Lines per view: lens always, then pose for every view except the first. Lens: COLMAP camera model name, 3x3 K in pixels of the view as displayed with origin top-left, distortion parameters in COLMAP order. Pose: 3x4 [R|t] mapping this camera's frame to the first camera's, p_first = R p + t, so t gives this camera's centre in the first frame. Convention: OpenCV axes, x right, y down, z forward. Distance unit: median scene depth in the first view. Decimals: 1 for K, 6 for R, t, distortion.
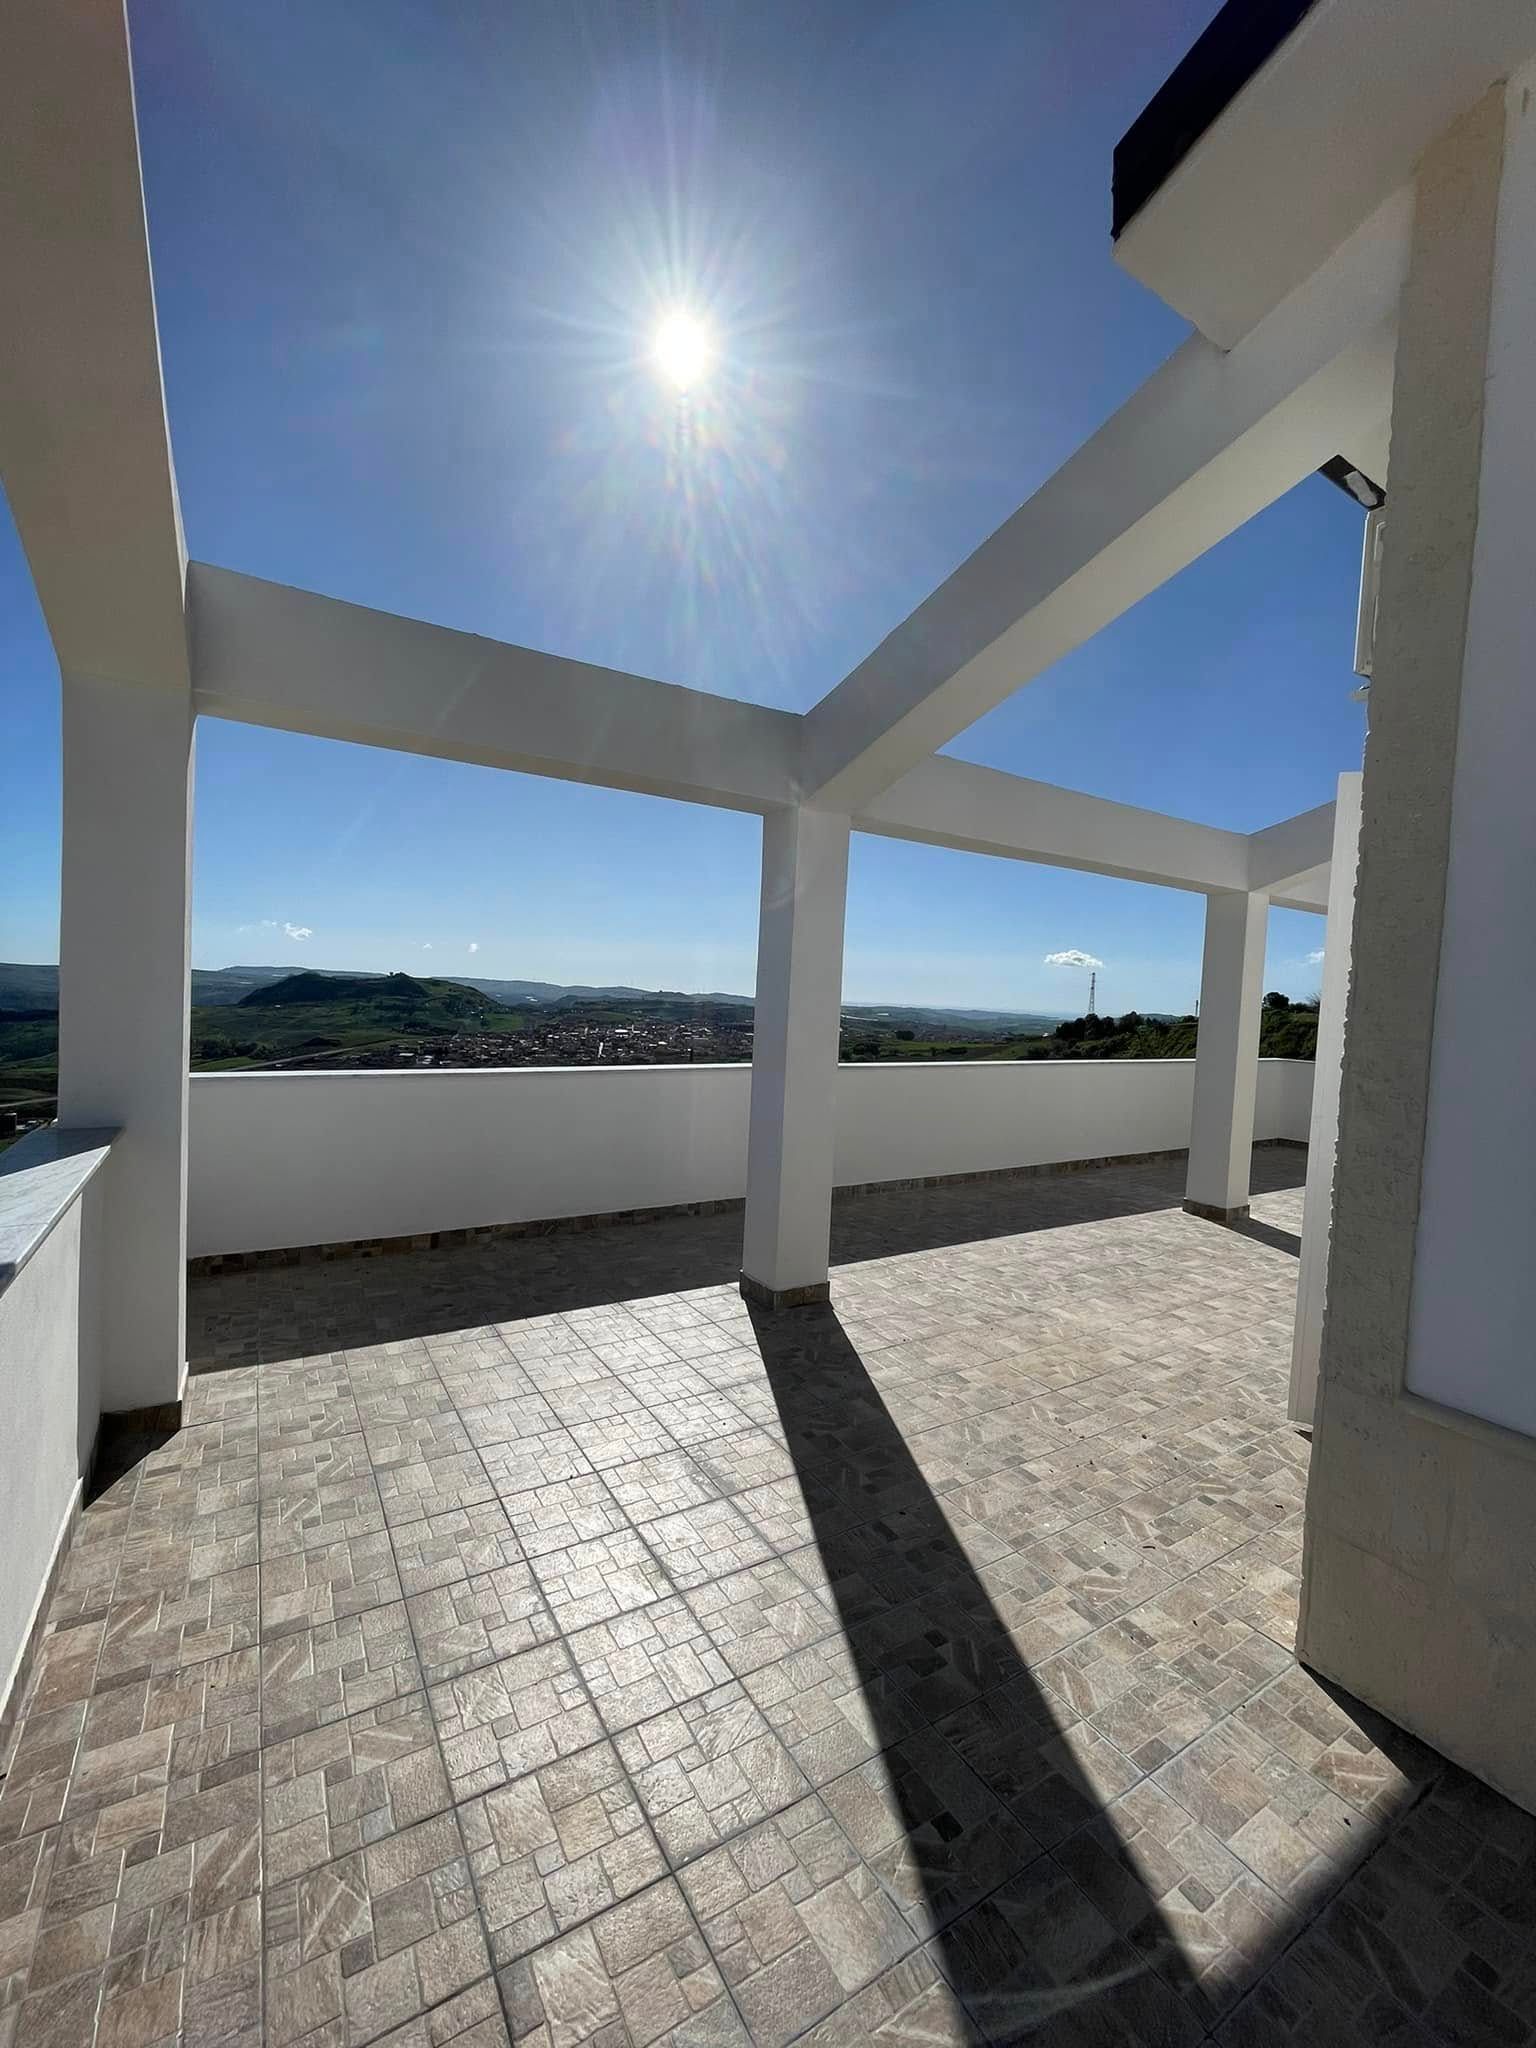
lens RADIAL K [[826.6, 0, 768.0], [0, 826.6, 1024.0], [0, 0, 1]] dist [-0.002307, -0.000640]
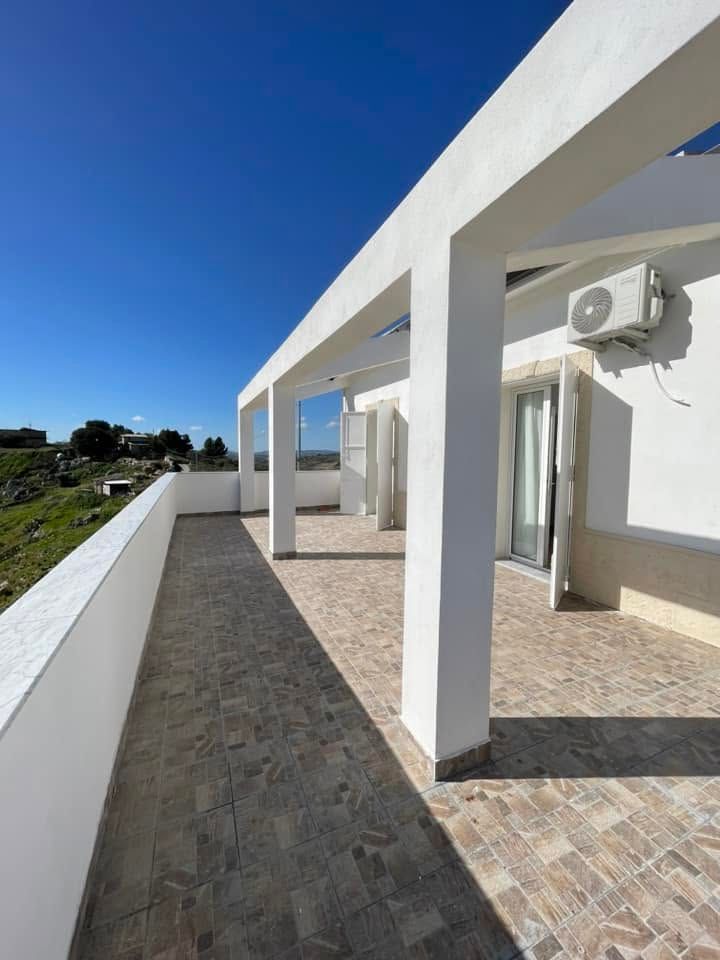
lens RADIAL K [[387.5, 0, 360.0], [0, 387.5, 480.0], [0, 0, 1]] dist [-0.002307, -0.000640]
pose [[0.142775, -0.119680, 0.982493, -0.372587], [0.039700, 0.992556, 0.115137, -0.050326], [-0.988959, 0.022566, 0.146464, 0.896637]]
